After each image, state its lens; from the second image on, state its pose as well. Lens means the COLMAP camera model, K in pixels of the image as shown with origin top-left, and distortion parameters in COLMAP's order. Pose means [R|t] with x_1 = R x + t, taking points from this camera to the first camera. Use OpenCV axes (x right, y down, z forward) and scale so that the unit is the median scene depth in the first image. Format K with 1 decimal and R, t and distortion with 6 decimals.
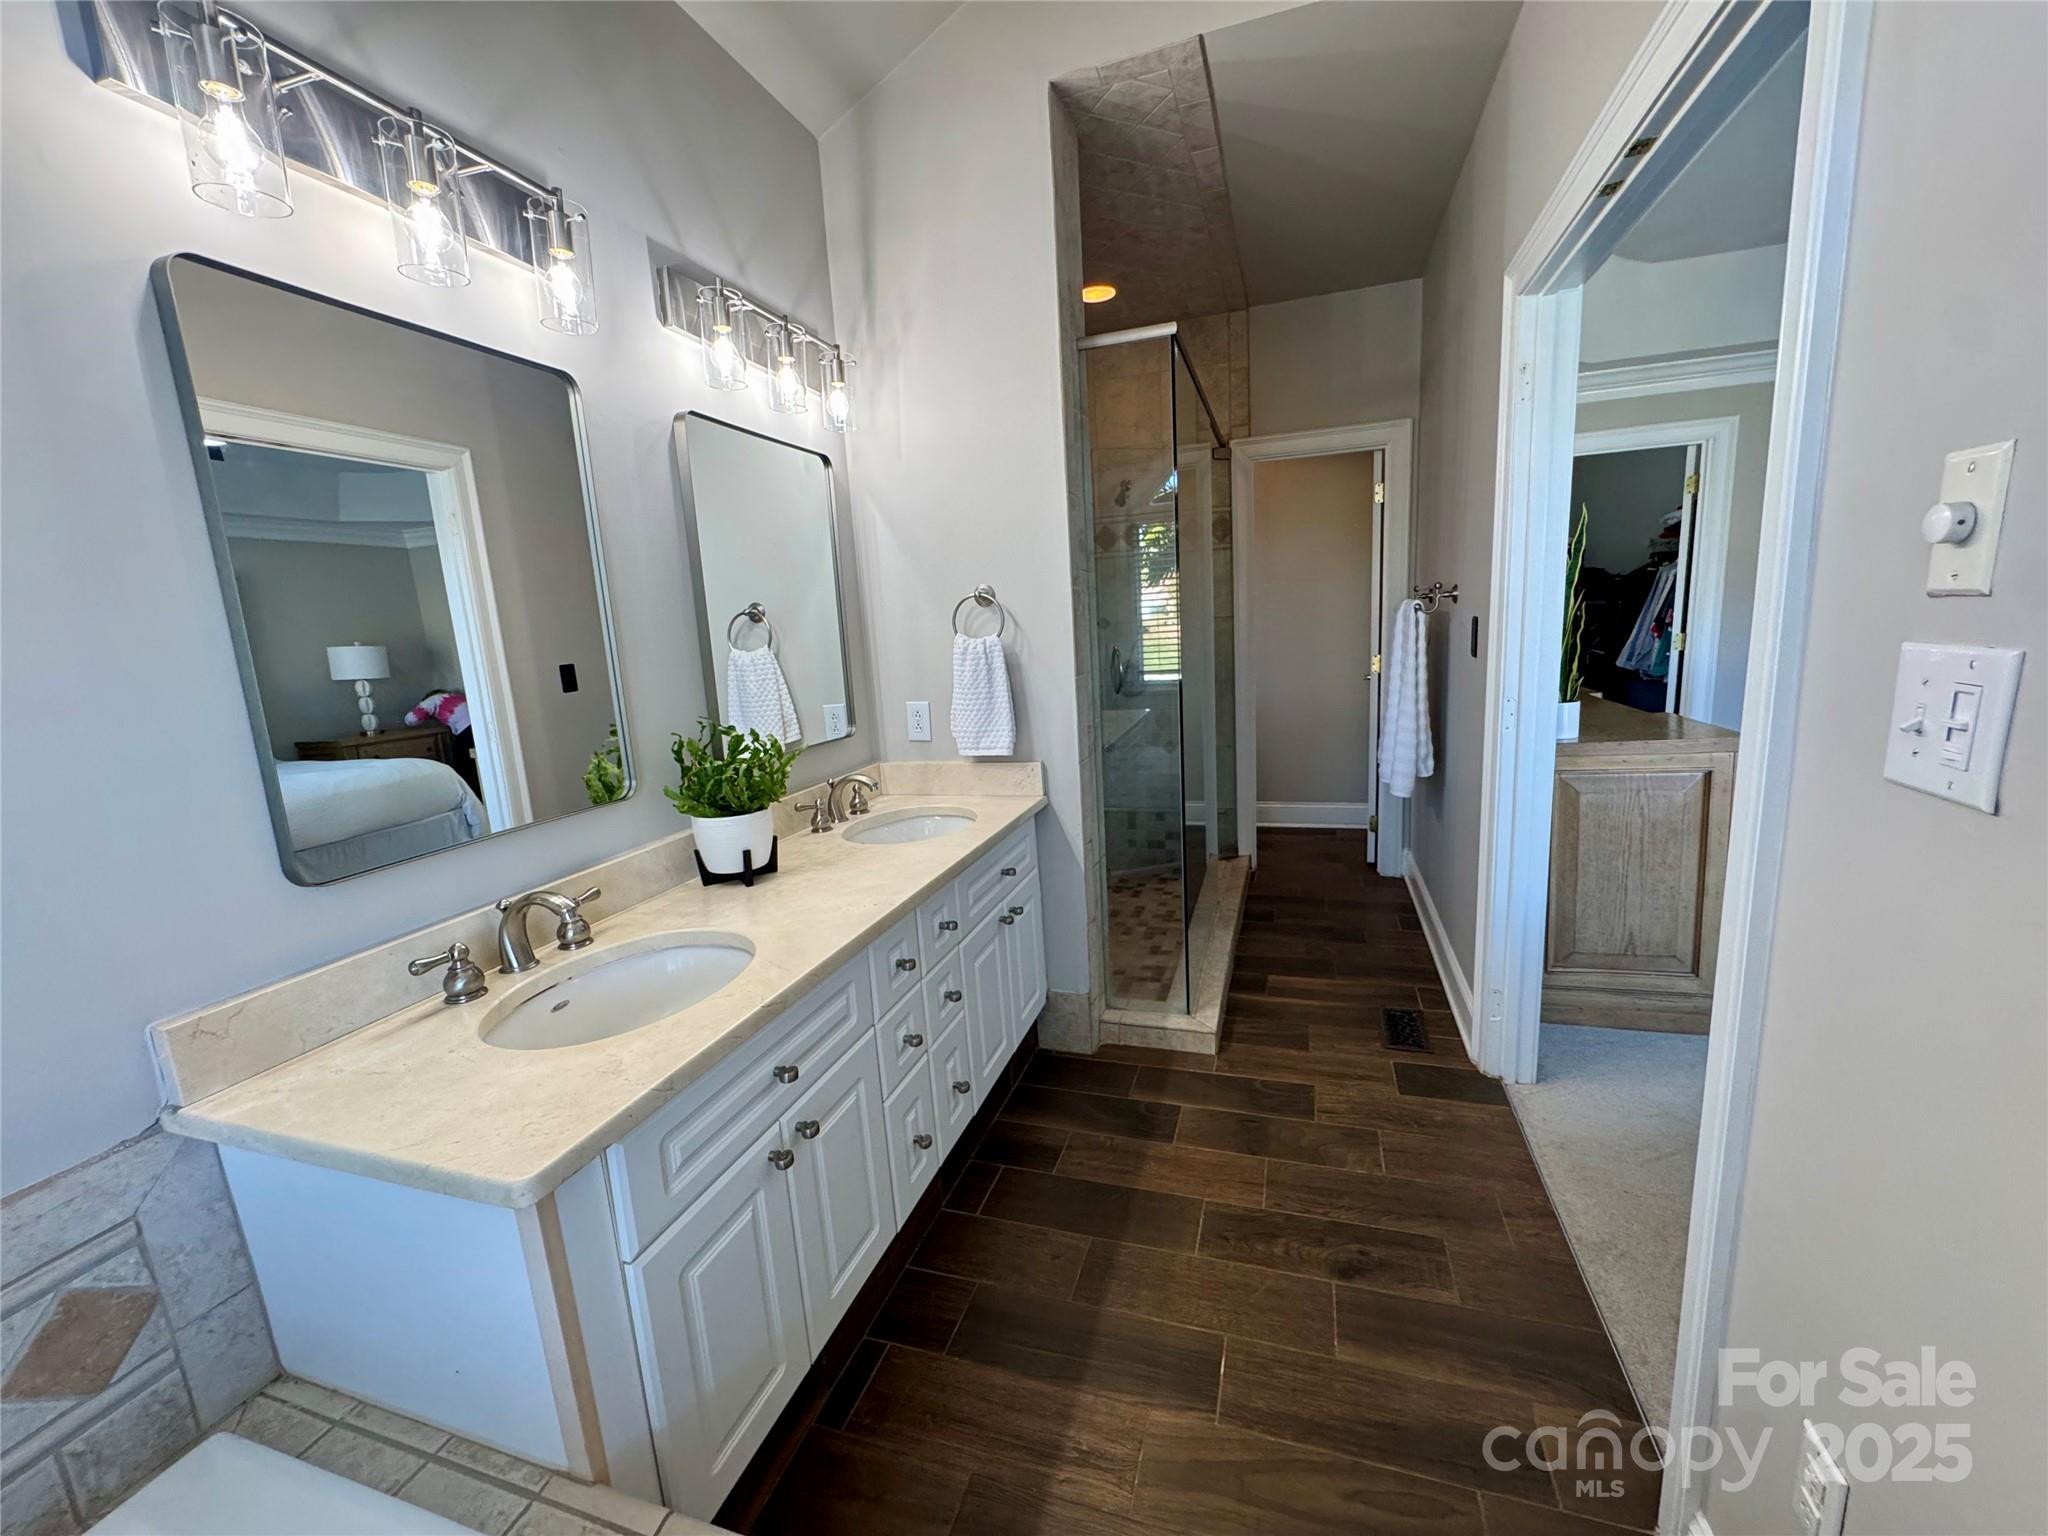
lens RADIAL K [[819.7, 0, 1024.0], [0, 819.7, 768.0], [0, 0, 1]] dist [-0.001968, -0.000327]
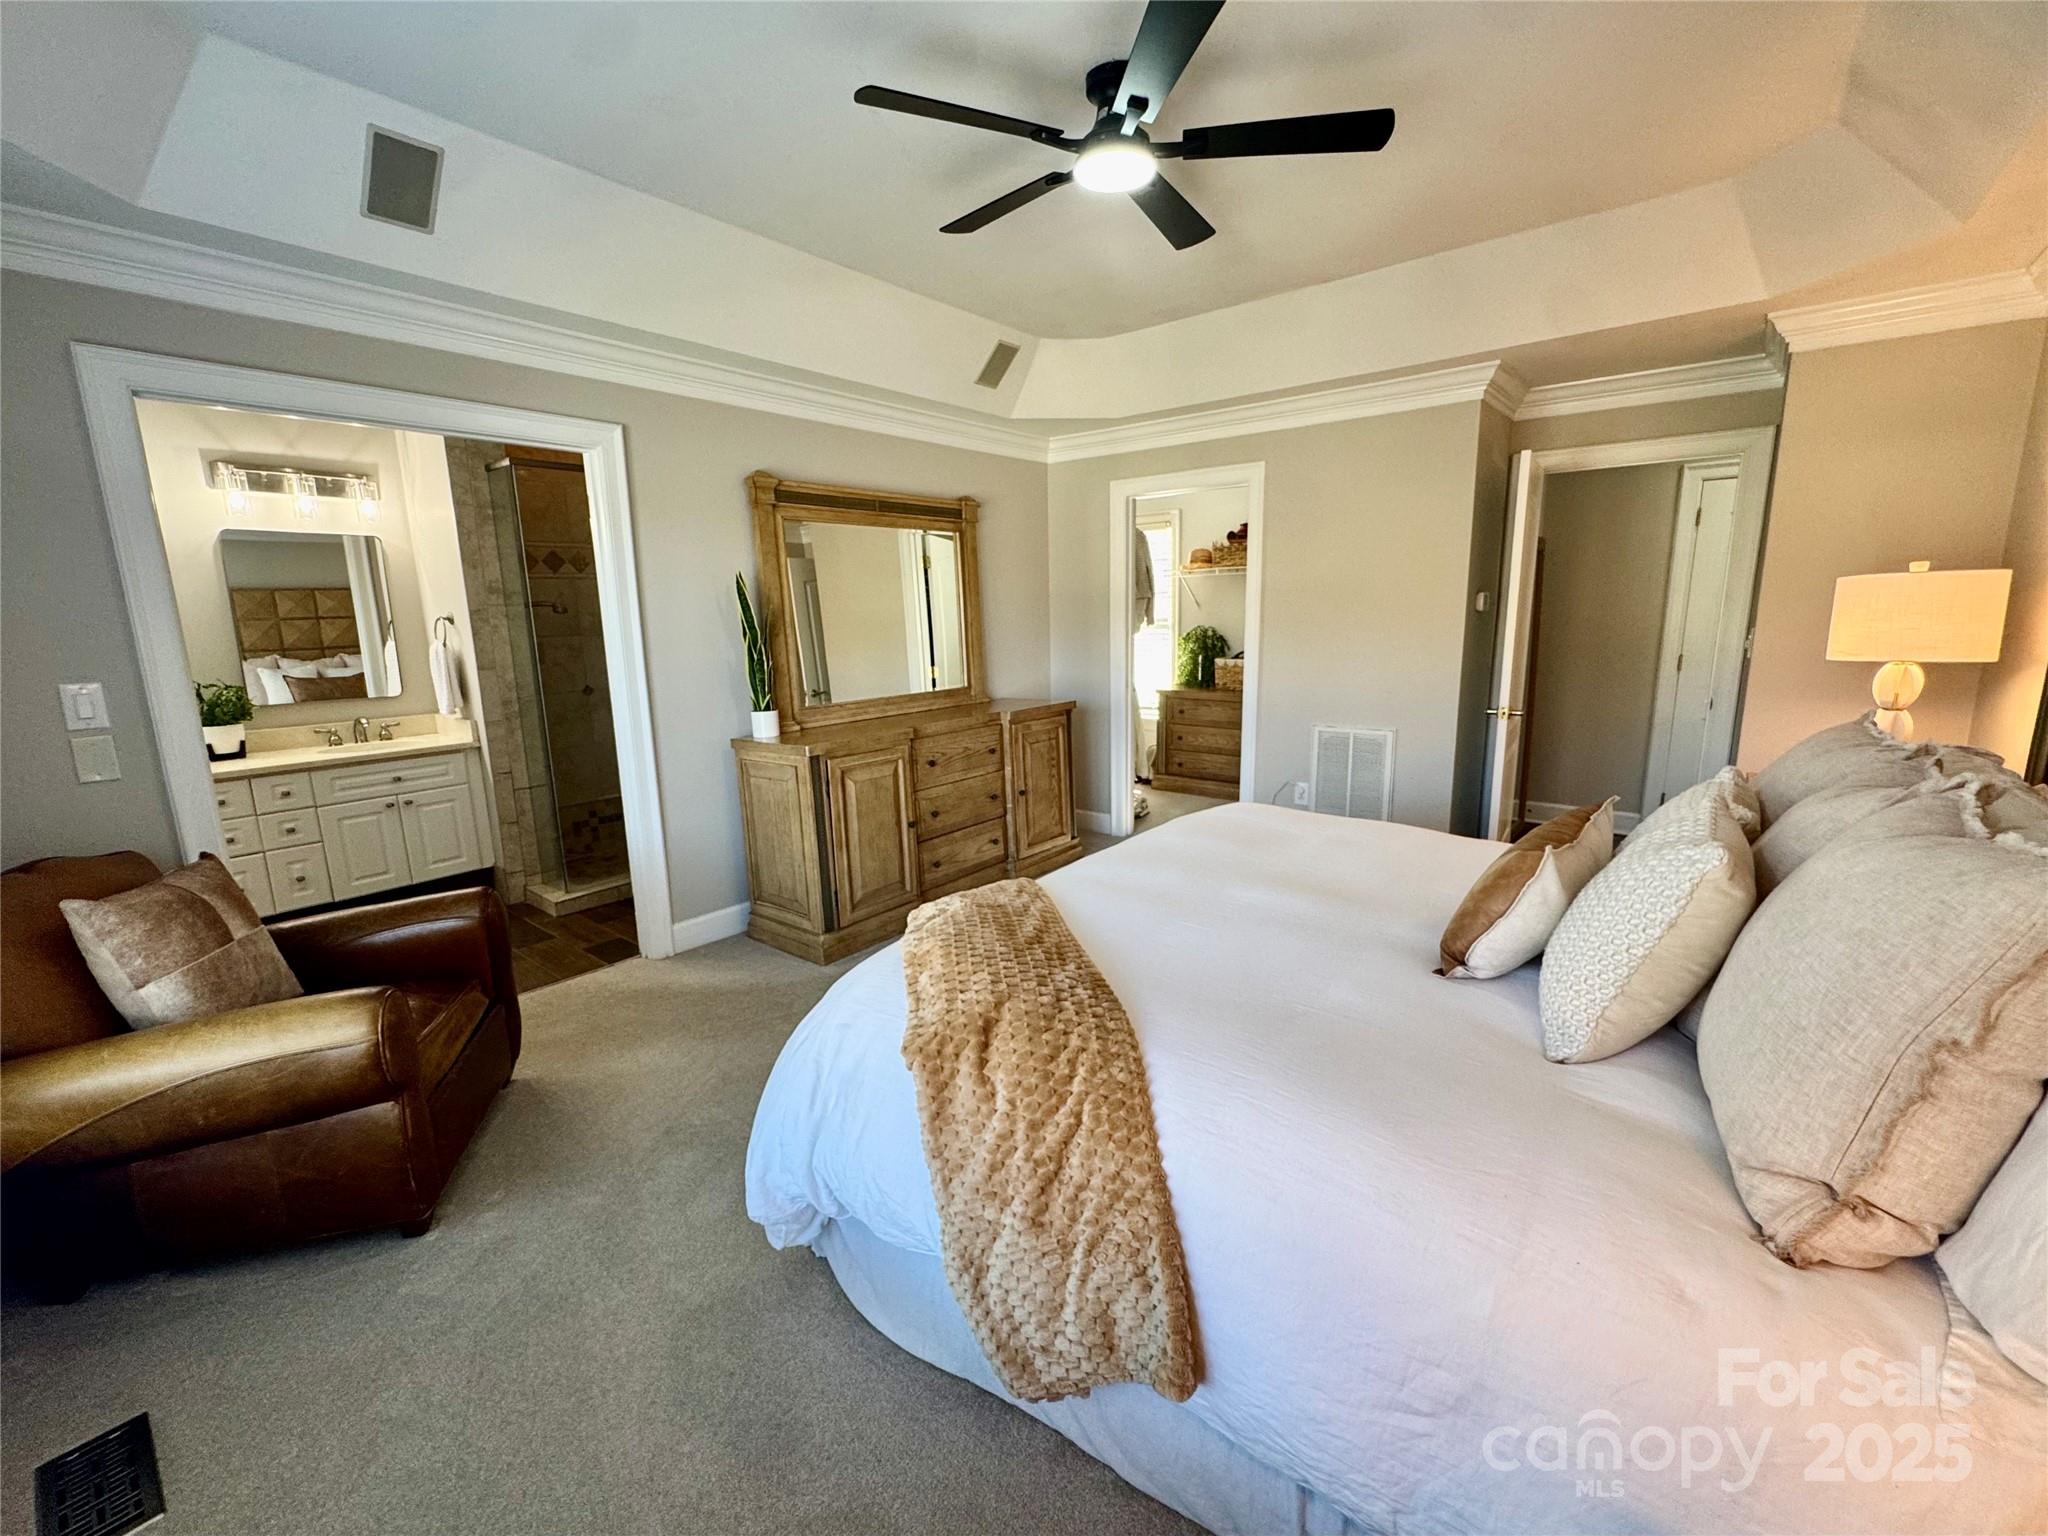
lens RADIAL K [[819.7, 0, 1024.0], [0, 819.7, 768.0], [0, 0, 1]] dist [-0.001968, -0.000327]
pose [[0.931347, 0.105569, -0.348495, 2.251615], [-0.096739, 0.994394, 0.042696, -0.123058], [0.351048, -0.006052, 0.936338, -0.217010]]
